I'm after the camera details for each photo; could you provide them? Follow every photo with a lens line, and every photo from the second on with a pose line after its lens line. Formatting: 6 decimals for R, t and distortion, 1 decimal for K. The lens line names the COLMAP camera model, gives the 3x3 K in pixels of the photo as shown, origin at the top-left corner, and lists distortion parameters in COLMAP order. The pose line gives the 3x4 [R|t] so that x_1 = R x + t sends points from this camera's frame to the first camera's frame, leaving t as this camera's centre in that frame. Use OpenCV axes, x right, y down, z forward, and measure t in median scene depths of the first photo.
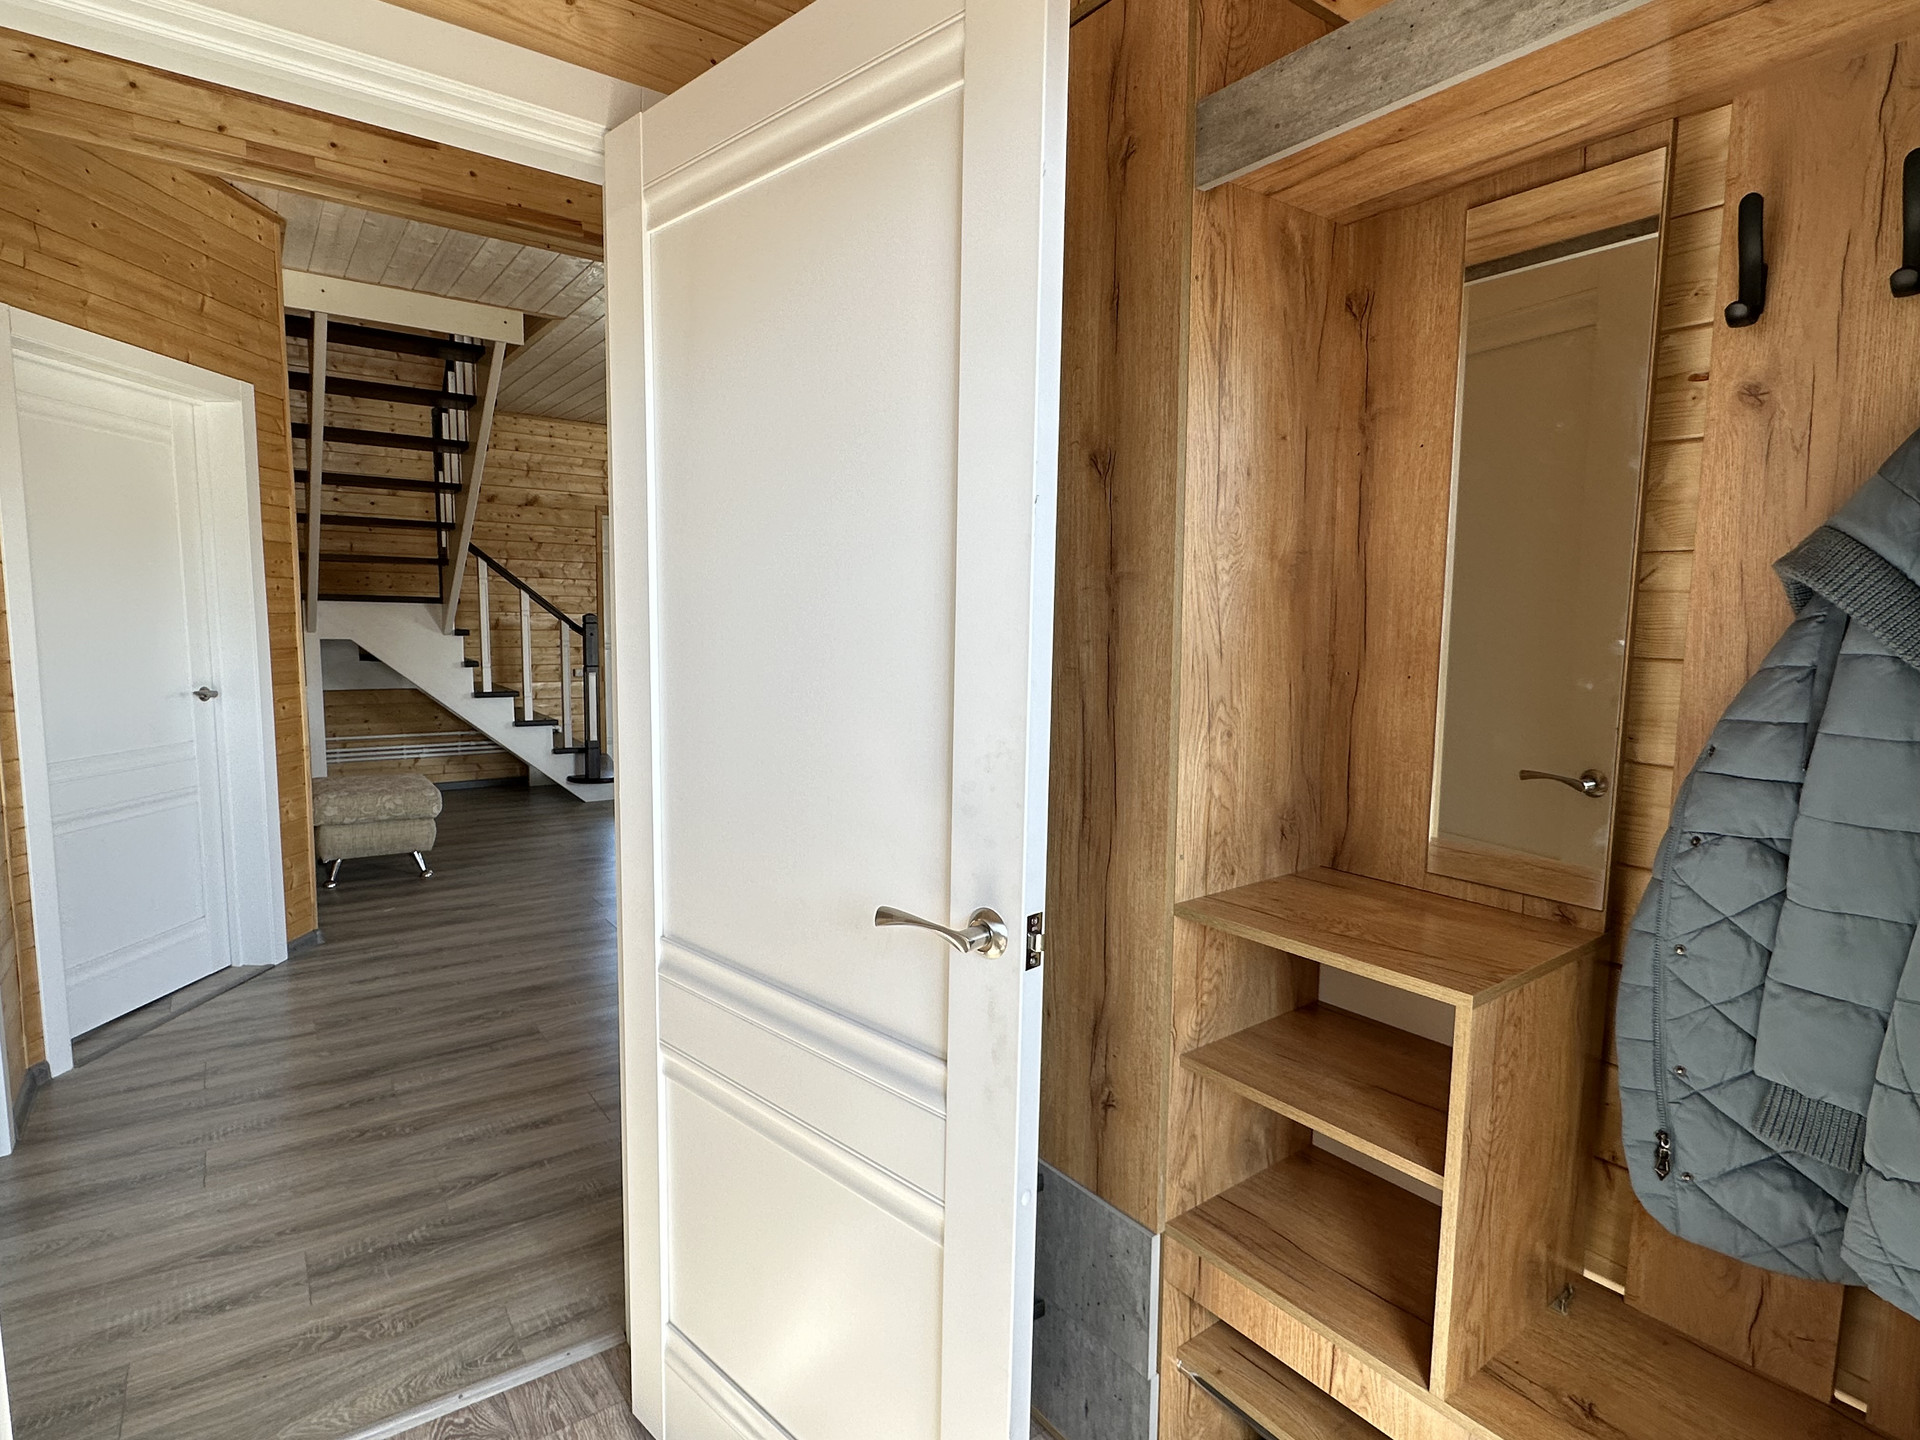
lens RADIAL K [[997.4, 0, 958.8], [0, 997.4, 731.9], [0, 0, 1]] dist [0.001952, -0.000568]
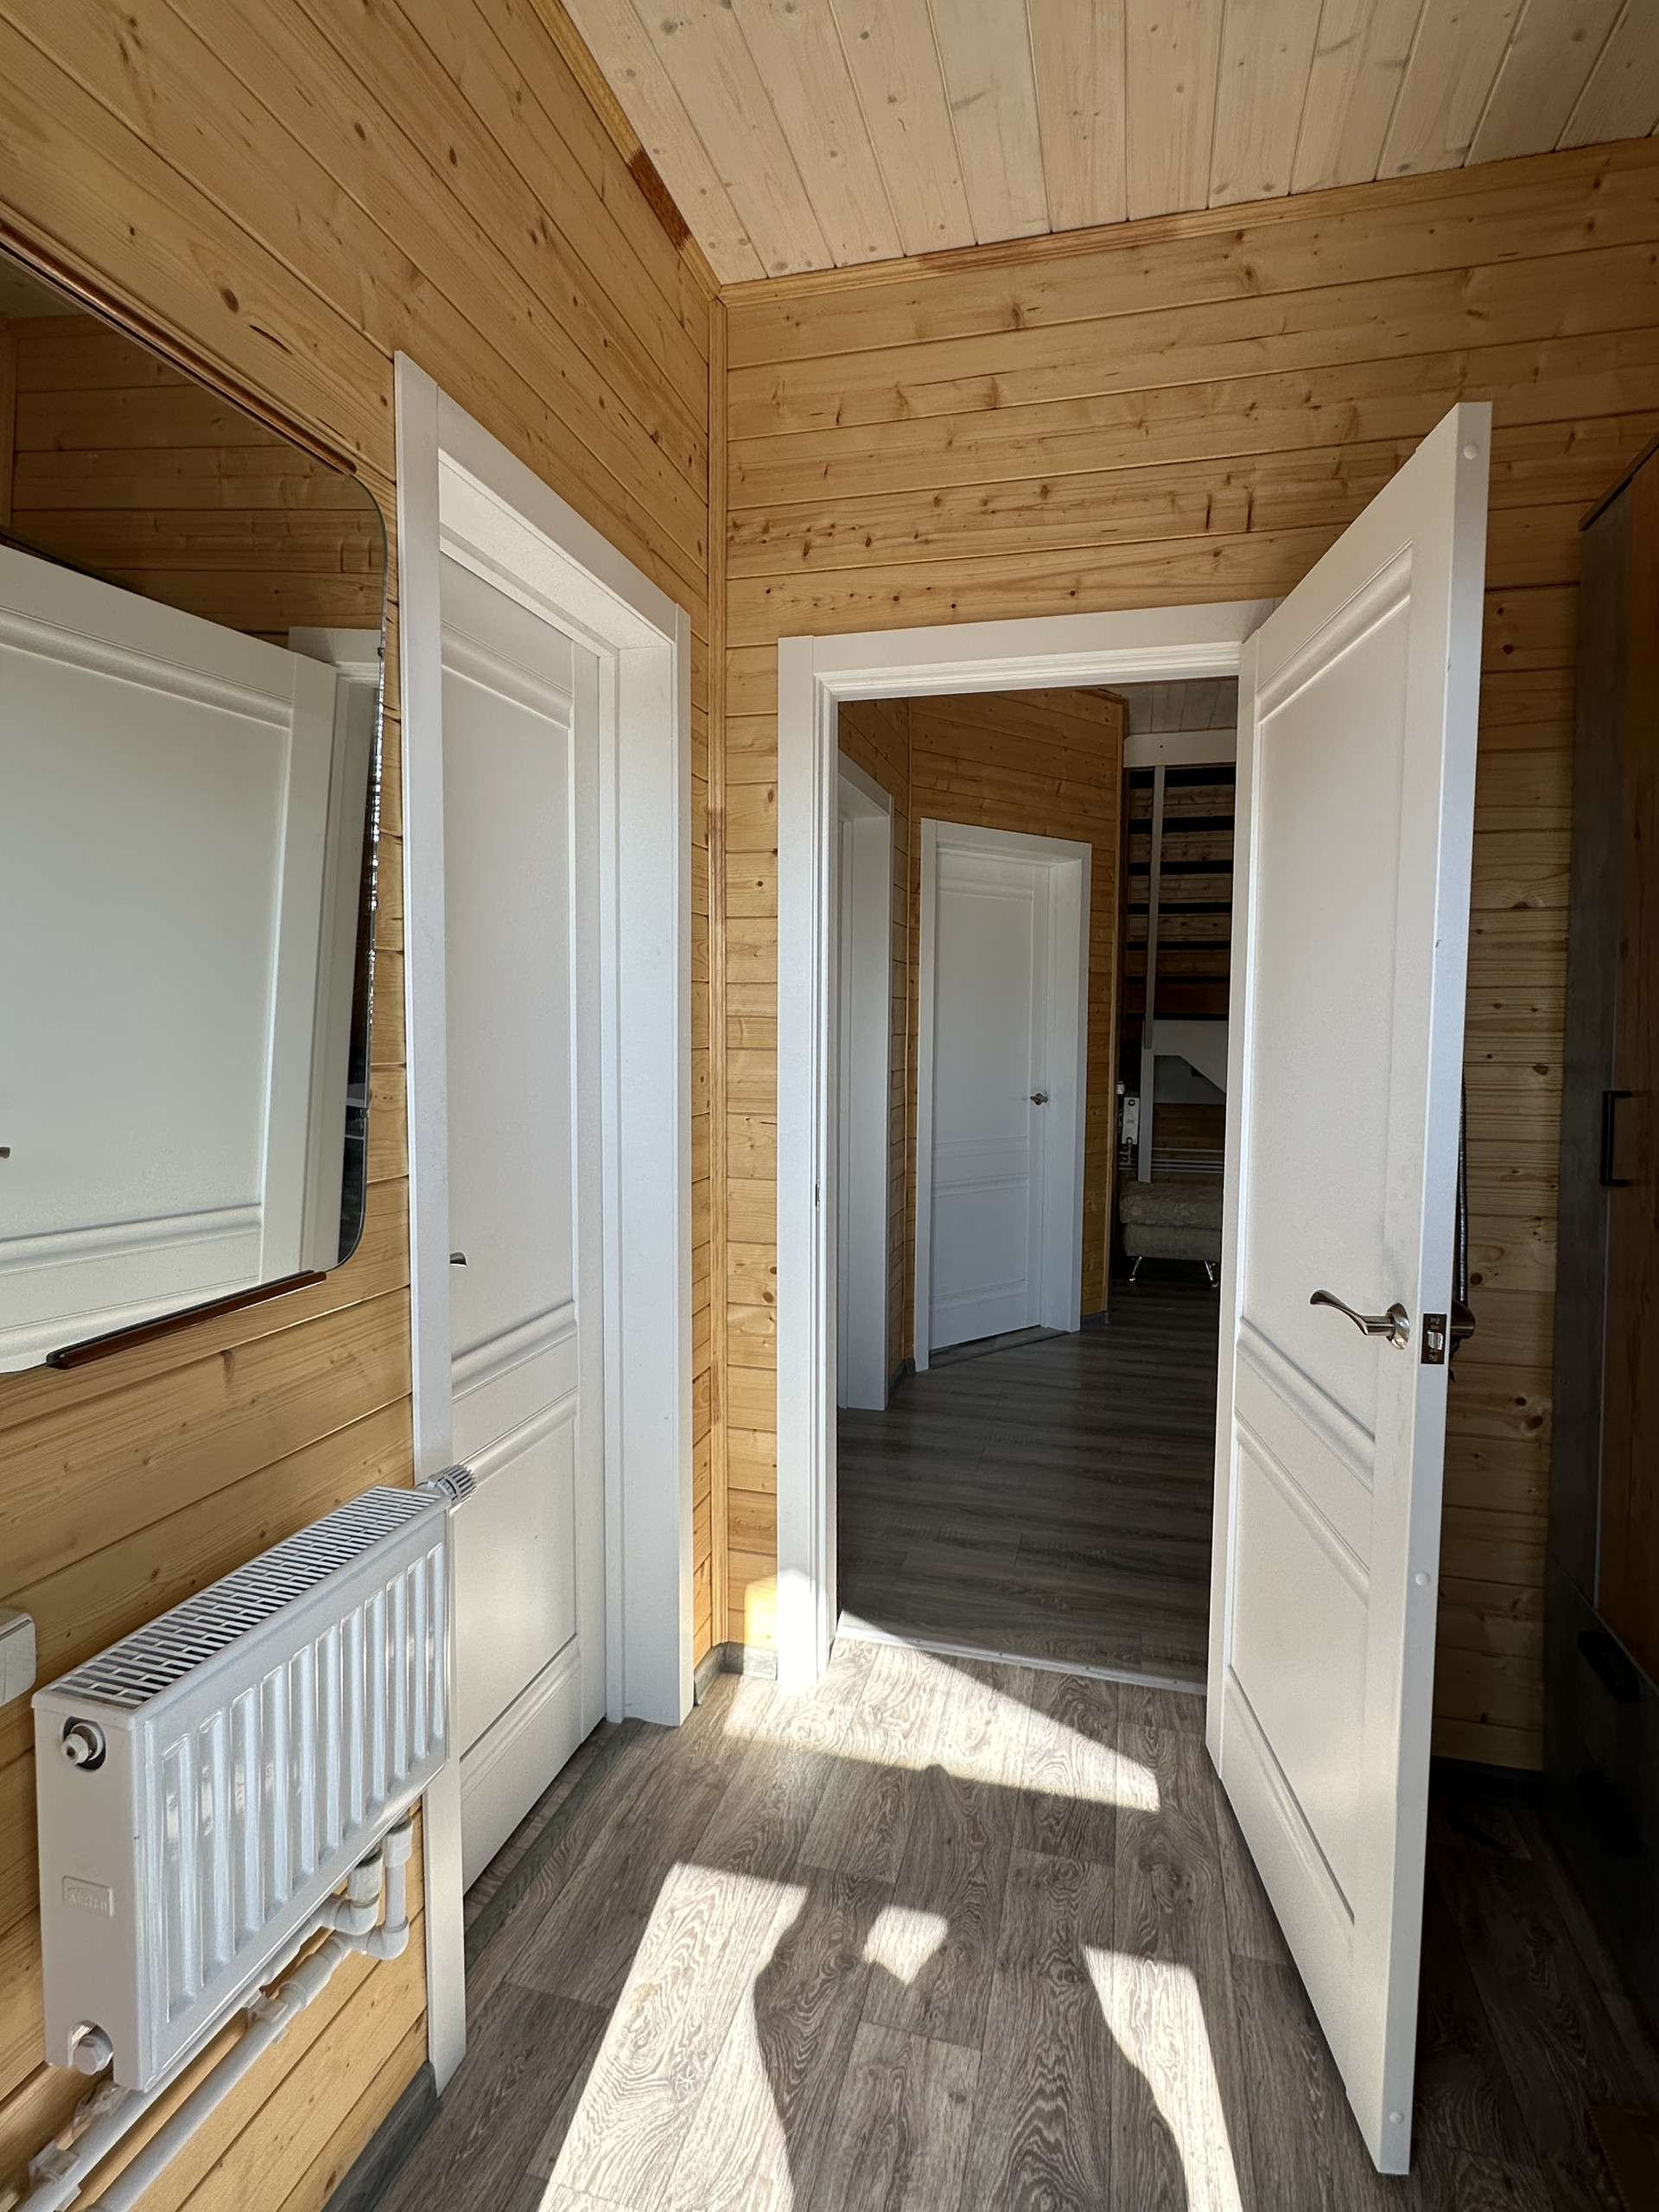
lens RADIAL K [[1149.1, 0, 823.8], [0, 1149.1, 1095.7], [0, 0, 1]] dist [0.001952, -0.000568]
pose [[0.627901, 0.036081, -0.777456, 0.208081], [-0.080840, 0.996545, -0.019040, 0.007137], [0.774084, 0.074805, 0.628648, -0.110246]]
